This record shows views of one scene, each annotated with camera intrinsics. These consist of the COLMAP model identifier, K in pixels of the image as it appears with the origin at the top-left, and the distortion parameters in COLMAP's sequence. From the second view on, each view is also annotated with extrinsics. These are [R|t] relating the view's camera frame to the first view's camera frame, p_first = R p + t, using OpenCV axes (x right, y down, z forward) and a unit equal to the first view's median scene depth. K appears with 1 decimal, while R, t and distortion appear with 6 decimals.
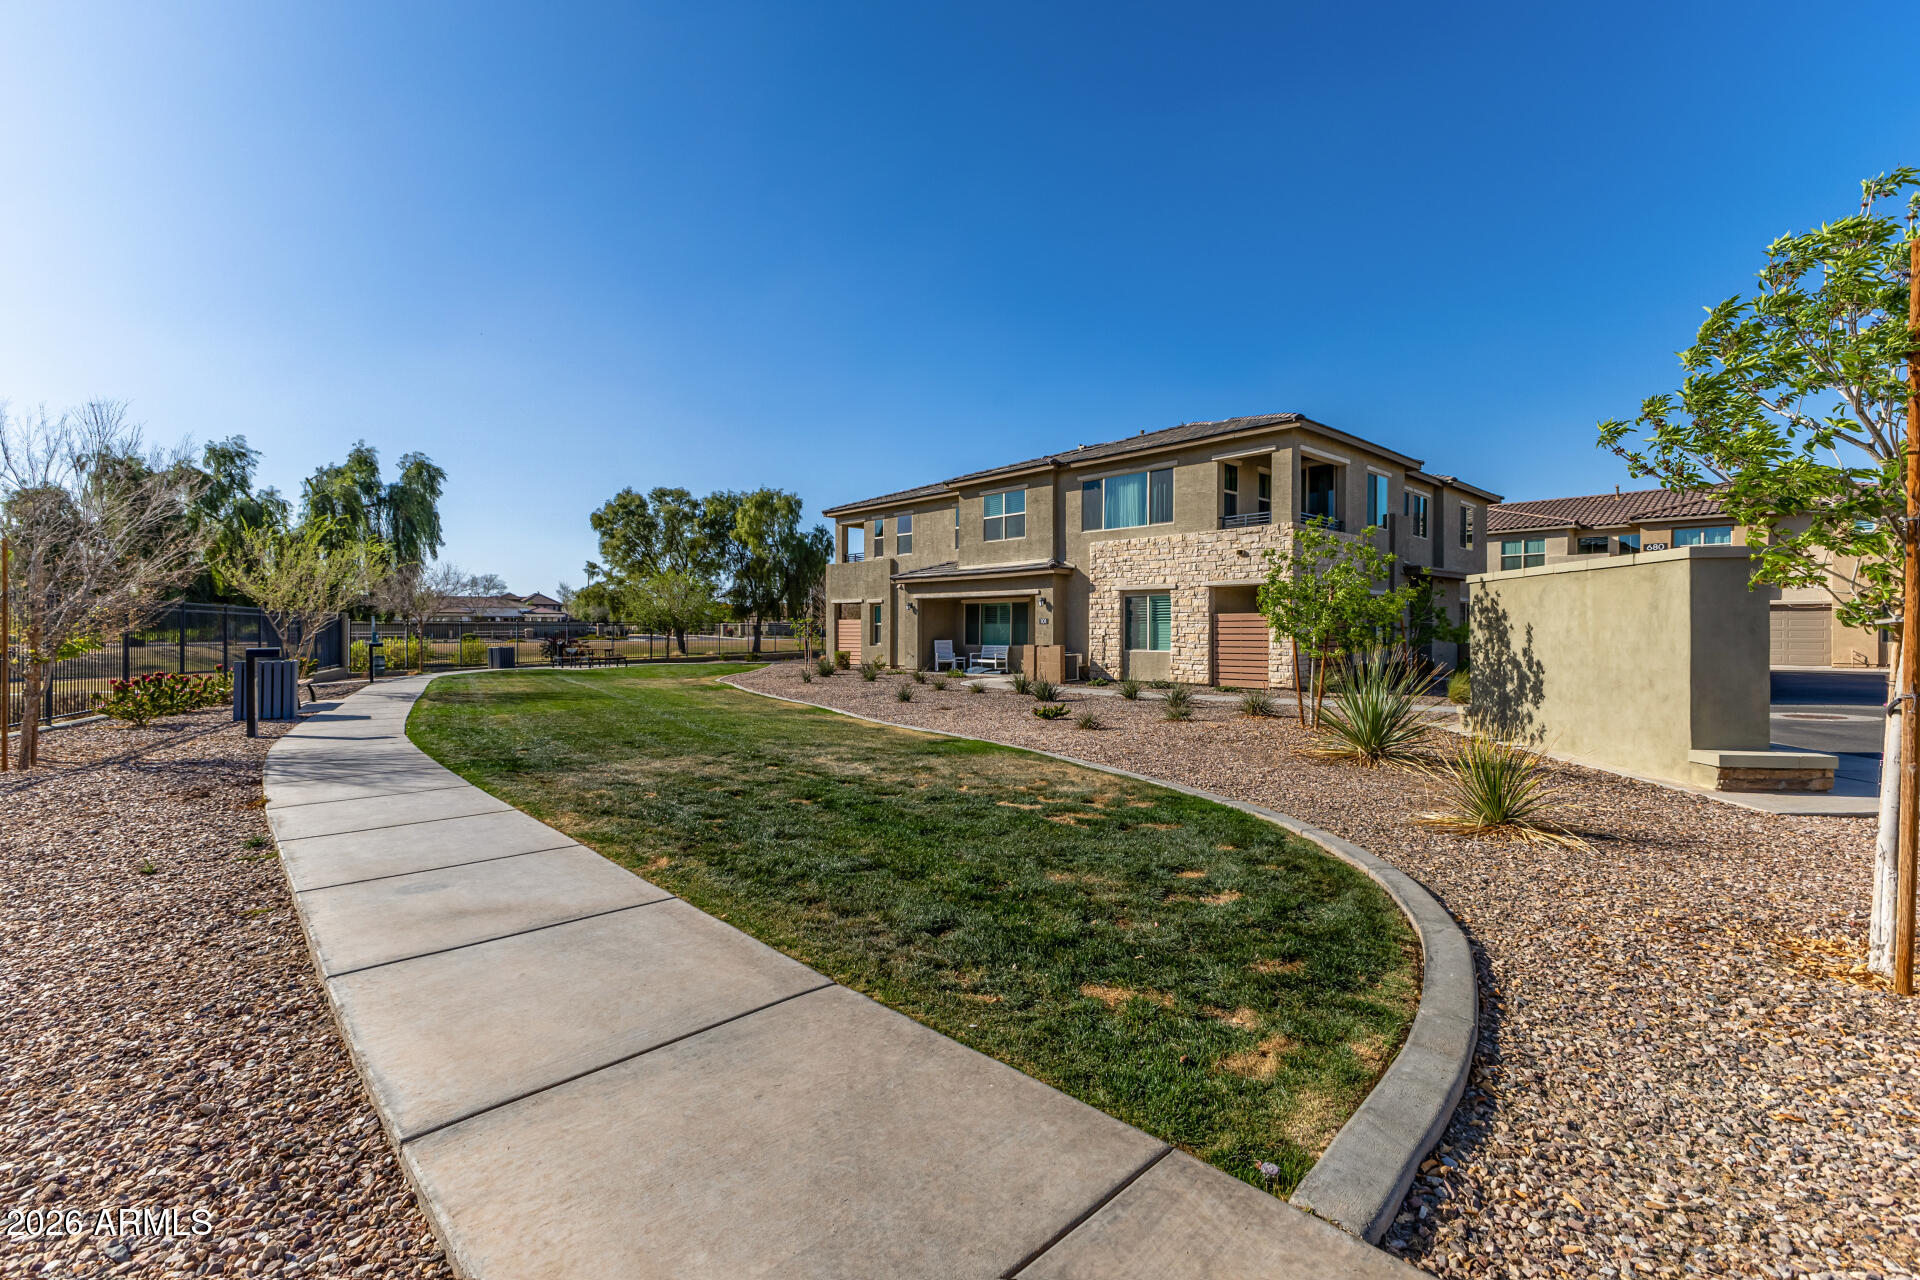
lens RADIAL K [[821.6, 0, 960.0], [0, 821.6, 640.0], [0, 0, 1]] dist [-0.000690, -0.000062]
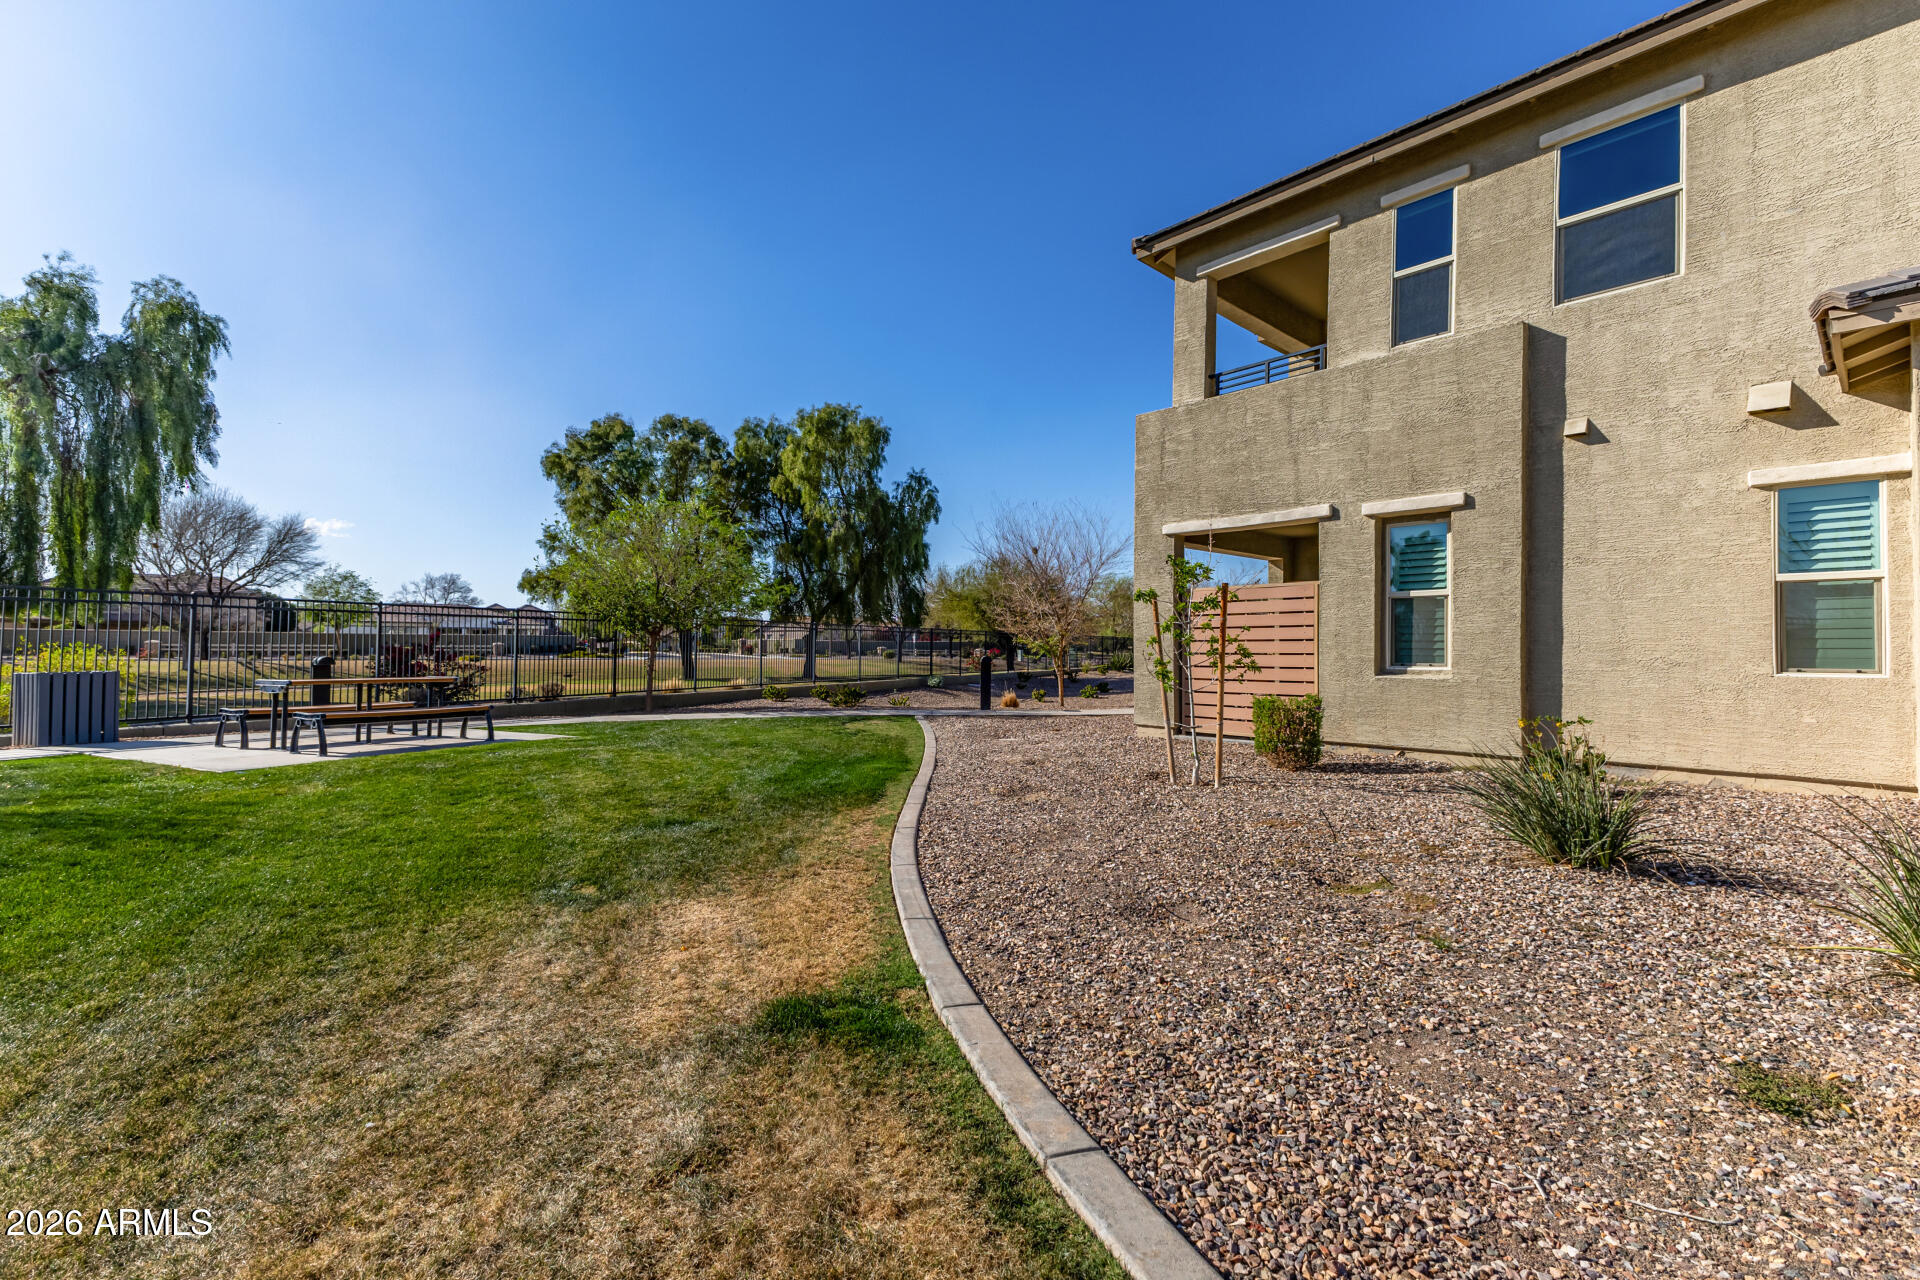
lens RADIAL K [[827.8, 0, 964.5], [0, 827.8, 627.3], [0, 0, 1]] dist [-0.000502, -0.000189]
pose [[0.999916, 0.001489, -0.012844, -0.127018], [-0.001987, 0.999241, -0.038901, 0.001246], [0.012777, 0.038923, 0.999161, 0.387819]]
